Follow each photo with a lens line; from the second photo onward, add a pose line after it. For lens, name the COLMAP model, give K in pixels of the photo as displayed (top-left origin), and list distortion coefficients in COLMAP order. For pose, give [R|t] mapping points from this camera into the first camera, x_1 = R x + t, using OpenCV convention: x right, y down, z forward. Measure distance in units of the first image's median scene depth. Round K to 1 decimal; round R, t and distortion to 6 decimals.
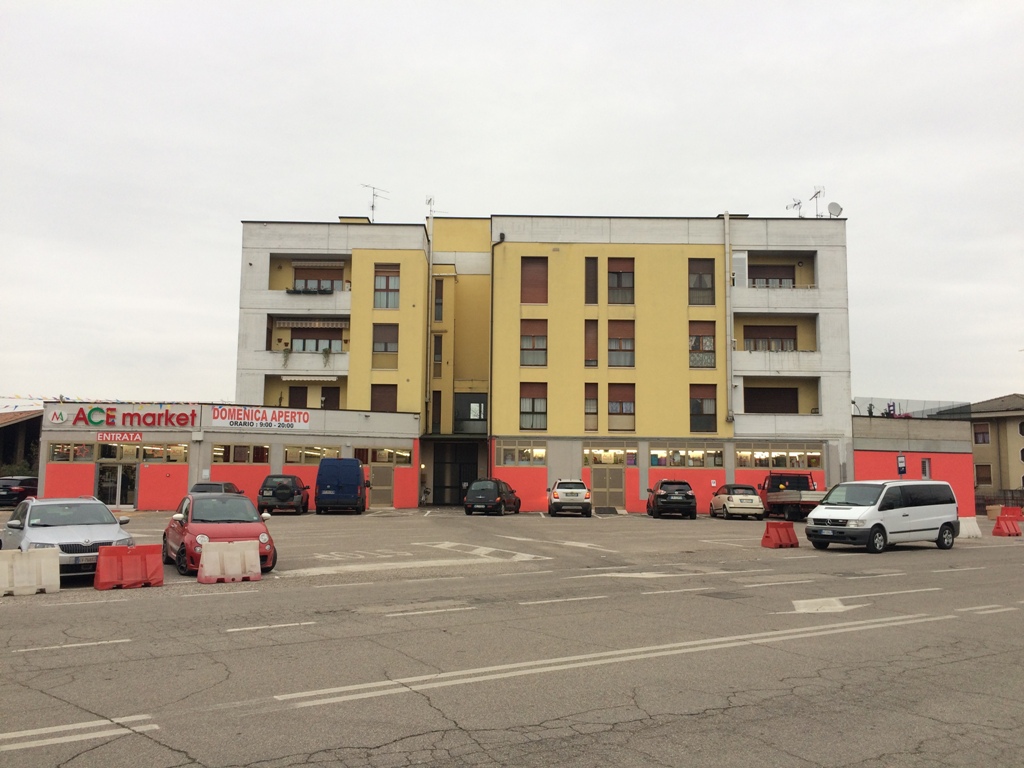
lens RADIAL K [[840.6, 0, 498.1], [0, 840.6, 383.1], [0, 0, 1]] dist [0.047801, -0.001786]
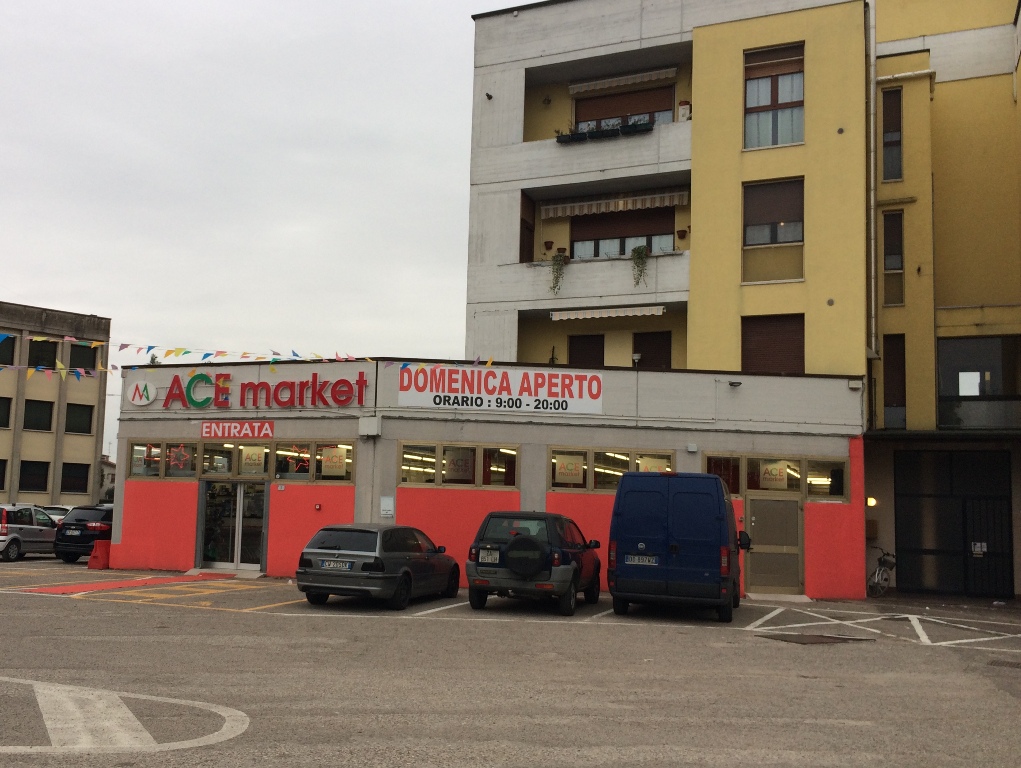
lens RADIAL K [[1015.2, 0, 423.7], [0, 1015.2, 396.9], [0, 0, 1]] dist [0.096329, -0.097464]
pose [[0.906017, -0.025734, -0.422457, -0.077259], [0.023072, 0.999669, -0.011413, 0.048346], [0.422611, 0.000594, 0.906311, 0.448205]]
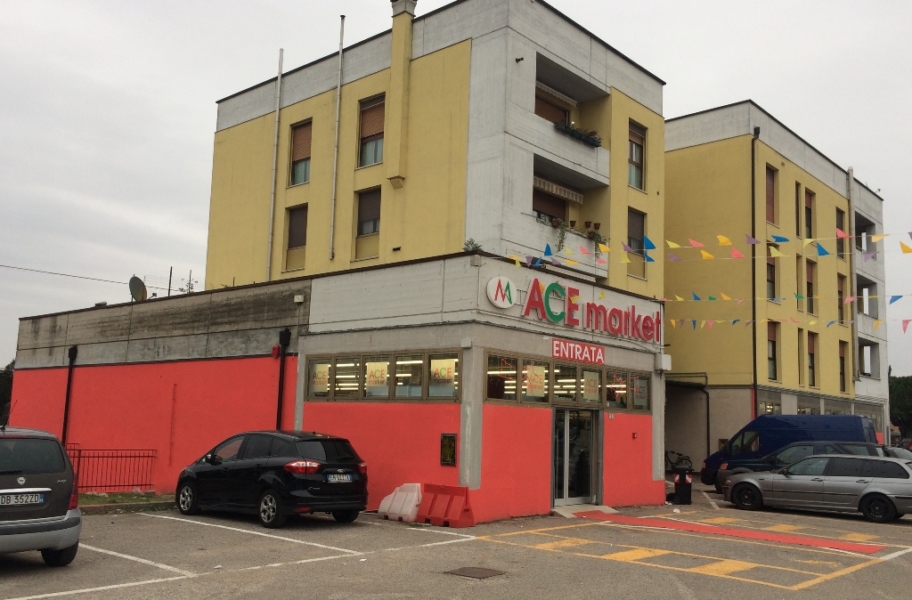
lens RADIAL K [[850.8, 0, 456.0], [0, 850.8, 300.0], [0, 0, 1]] dist [0.109914, 0.000753]
pose [[0.665883, 0.122401, 0.735947, -0.765698], [-0.106598, 0.991938, -0.068528, 0.067610], [-0.738401, -0.032818, 0.673563, 0.667896]]
